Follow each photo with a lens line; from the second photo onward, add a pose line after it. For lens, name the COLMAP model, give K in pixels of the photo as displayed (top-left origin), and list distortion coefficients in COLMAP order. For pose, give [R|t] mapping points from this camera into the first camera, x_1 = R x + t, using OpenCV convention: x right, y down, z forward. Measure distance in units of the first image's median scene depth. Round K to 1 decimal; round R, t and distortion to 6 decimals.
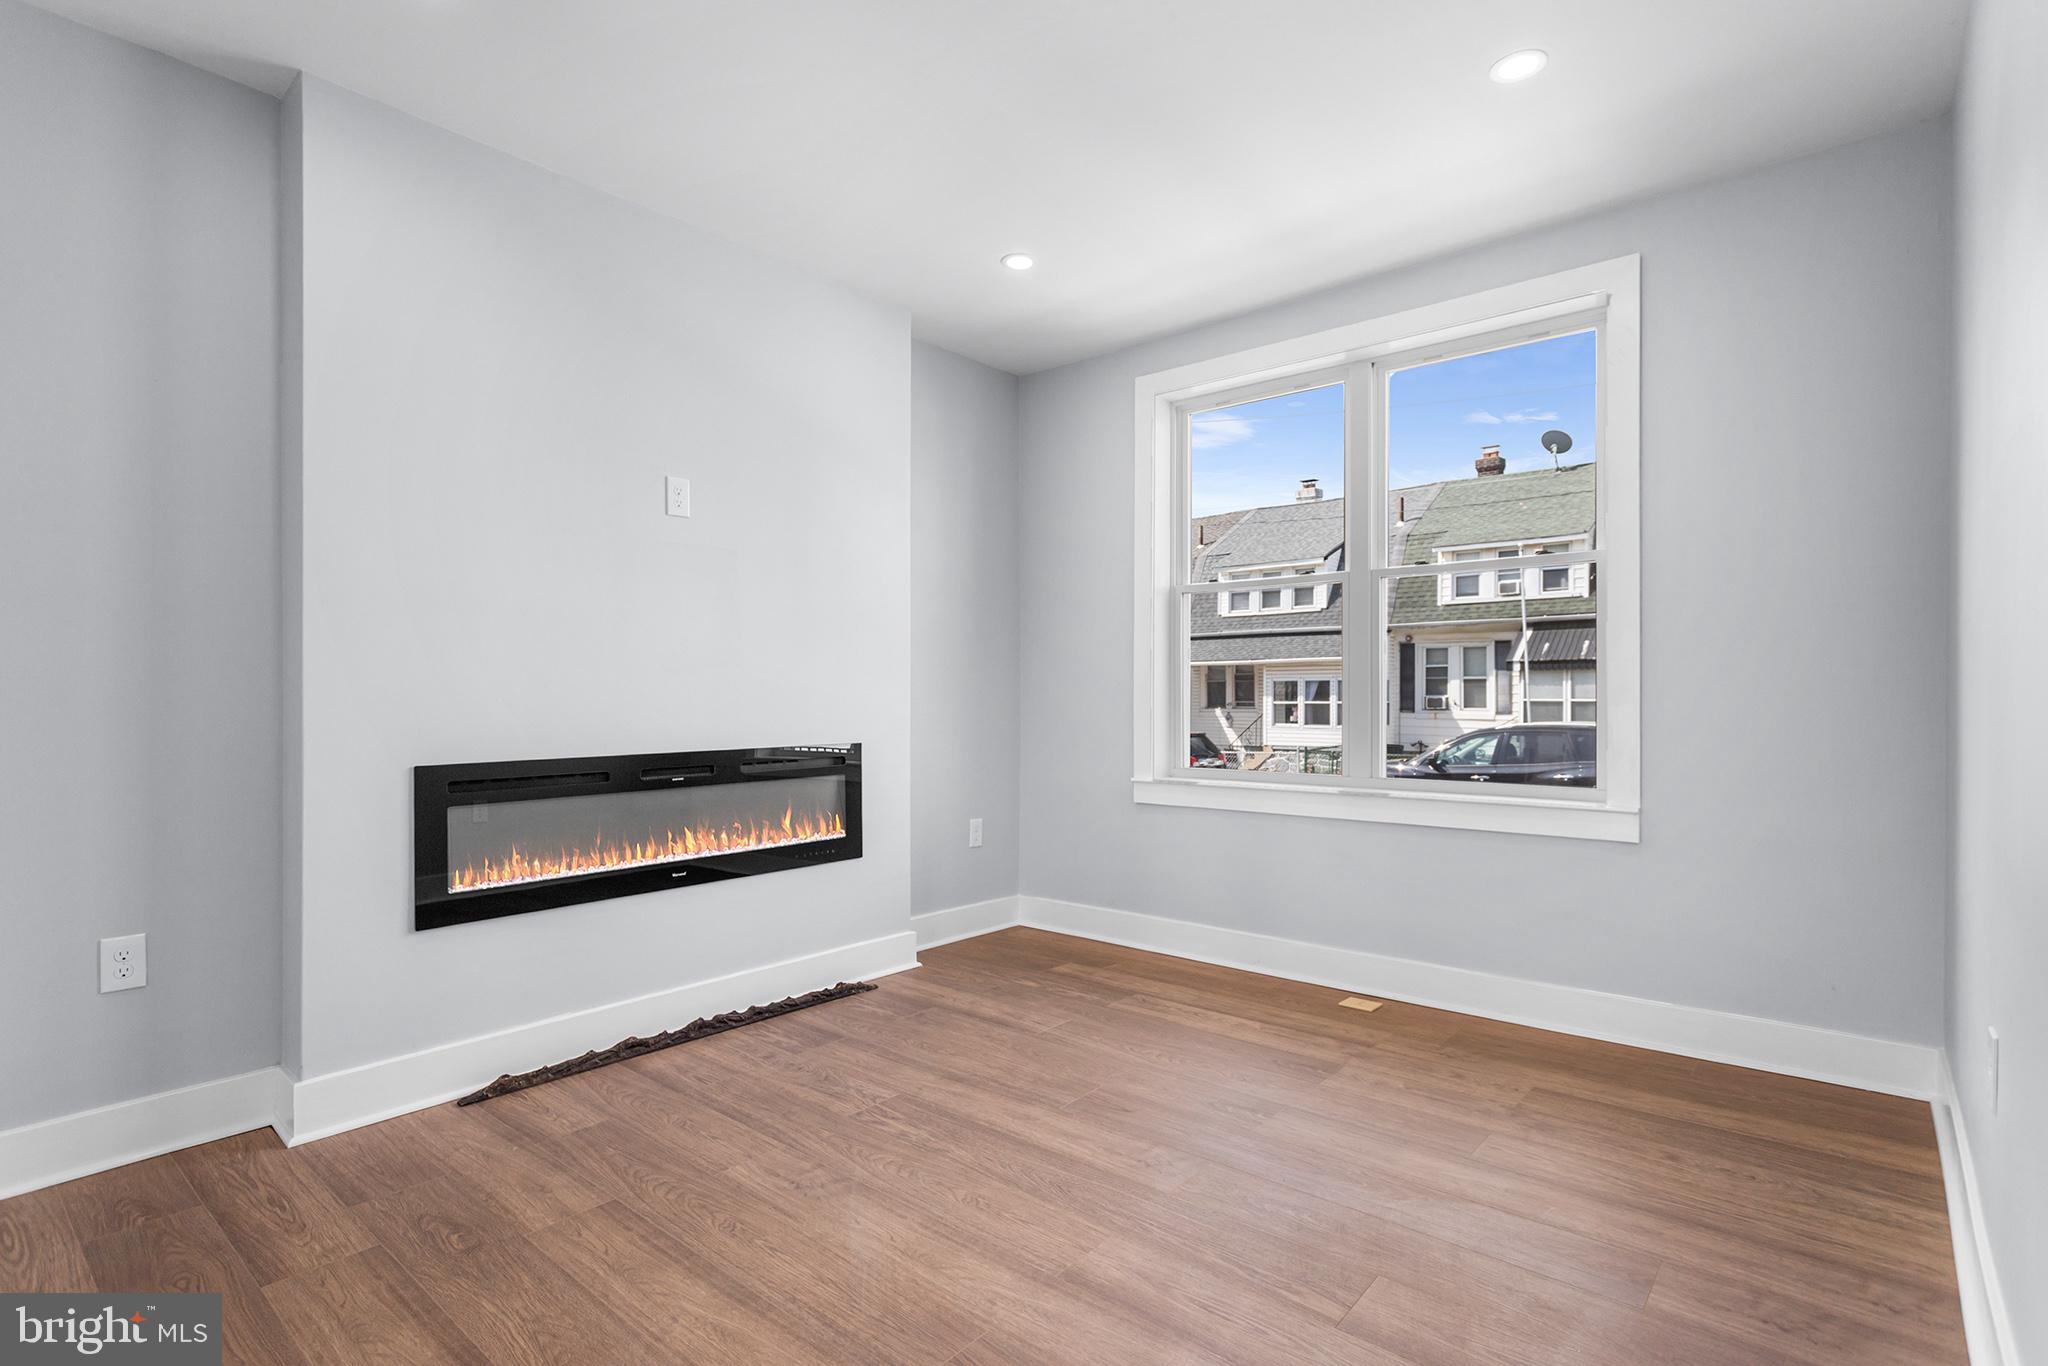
lens RADIAL K [[983.1, 0, 975.4], [0, 983.1, 691.9], [0, 0, 1]] dist [-0.003263, -0.002429]
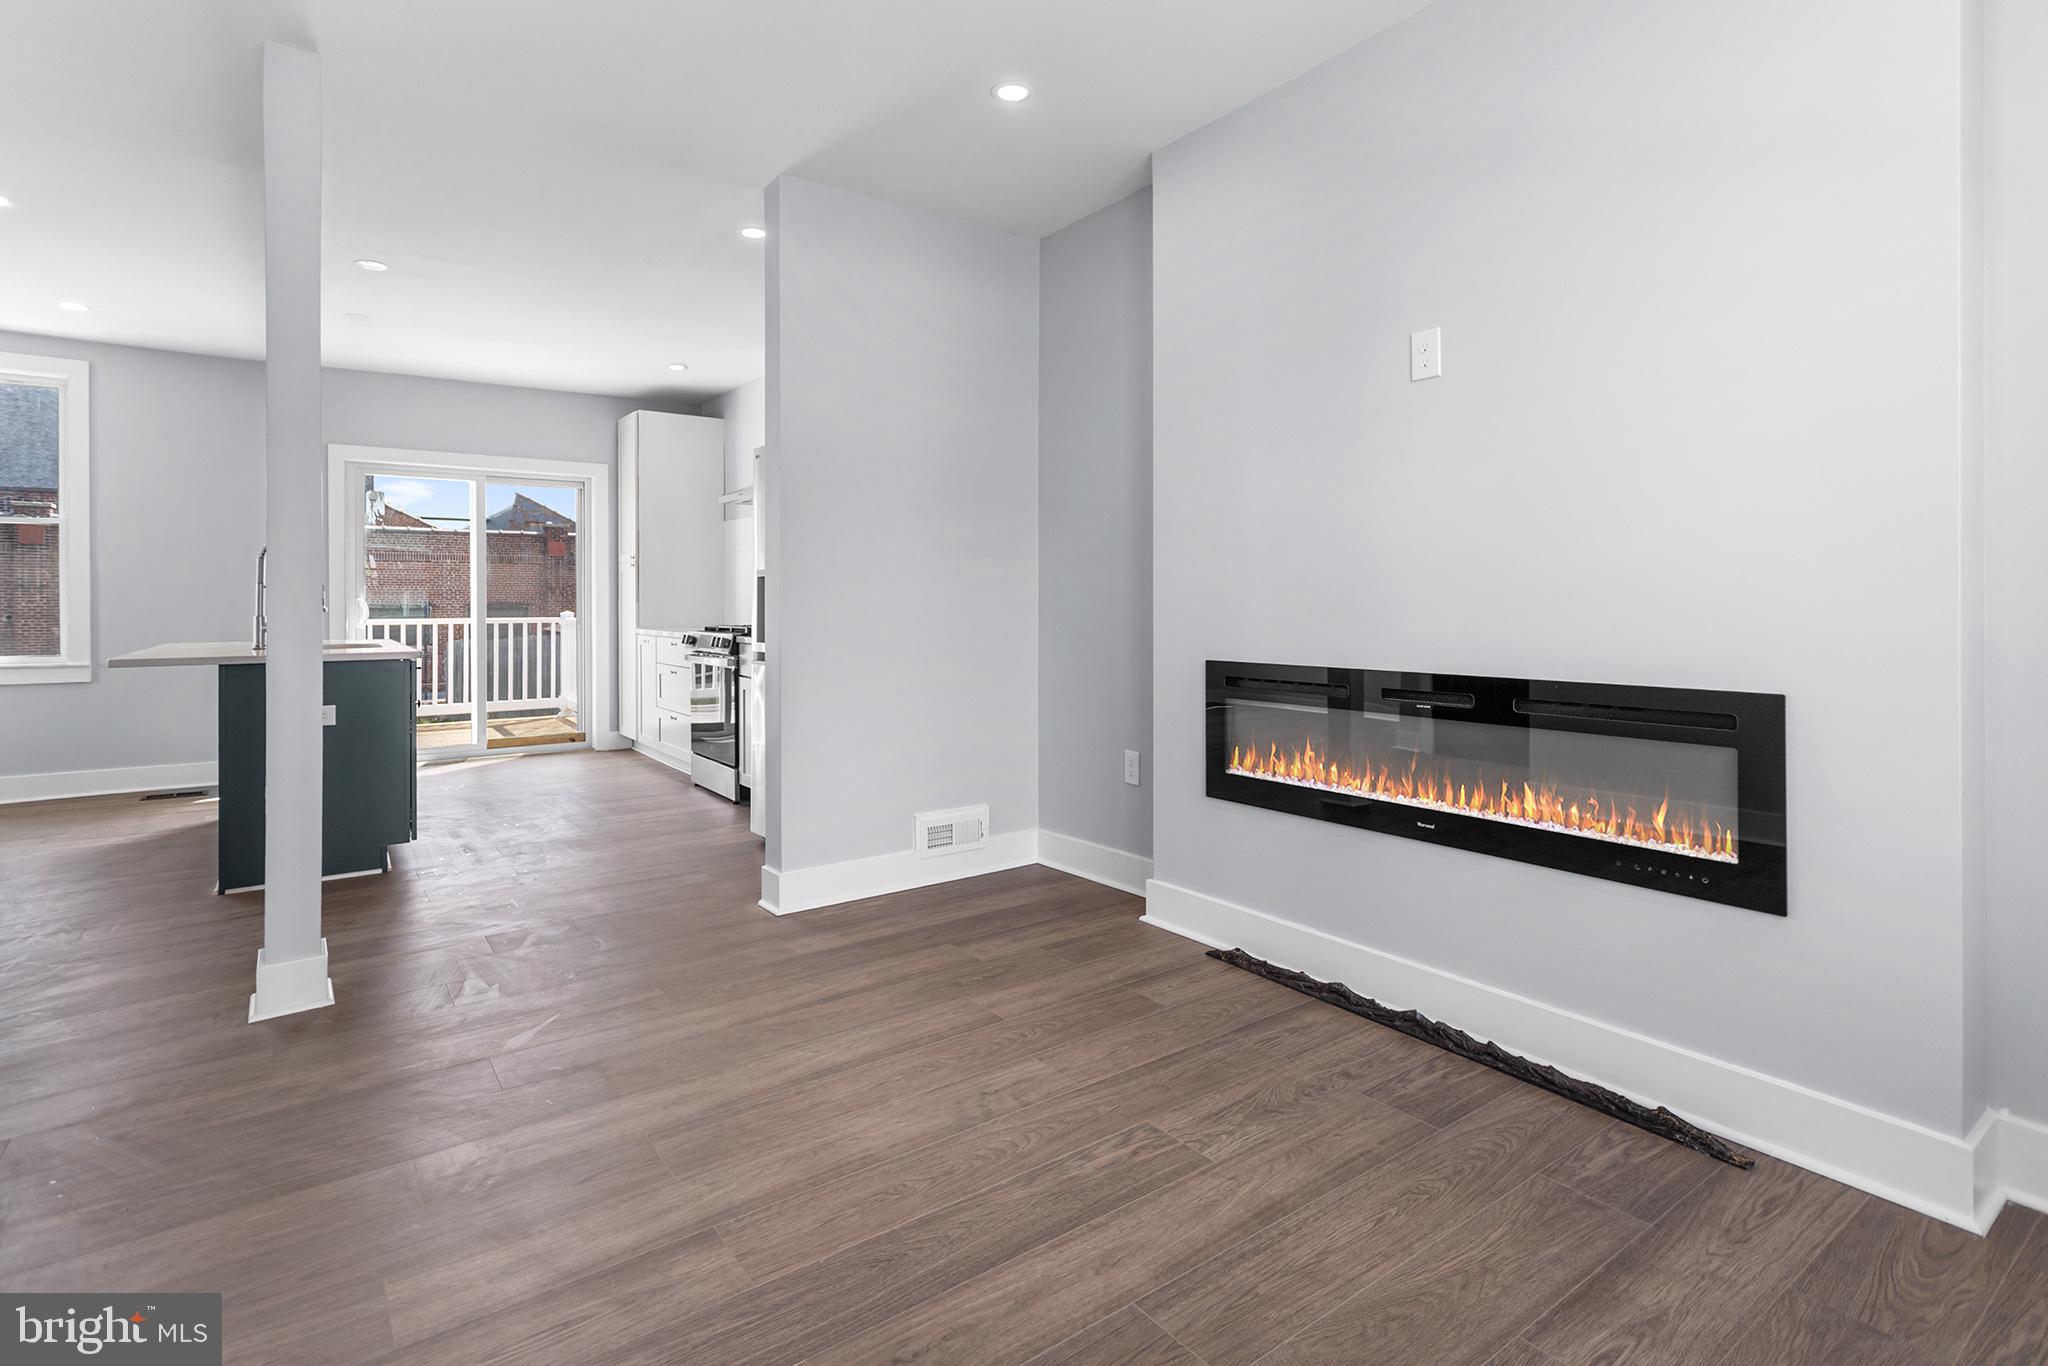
lens RADIAL K [[983.1, 0, 1068.9], [0, 983.1, 600.3], [0, 0, 1]] dist [-0.003263, -0.002429]
pose [[-0.162109, 0.002577, -0.986770, 0.613473], [0.002694, 0.999994, 0.002169, -0.001717], [0.986769, -0.002307, -0.162115, 0.962462]]
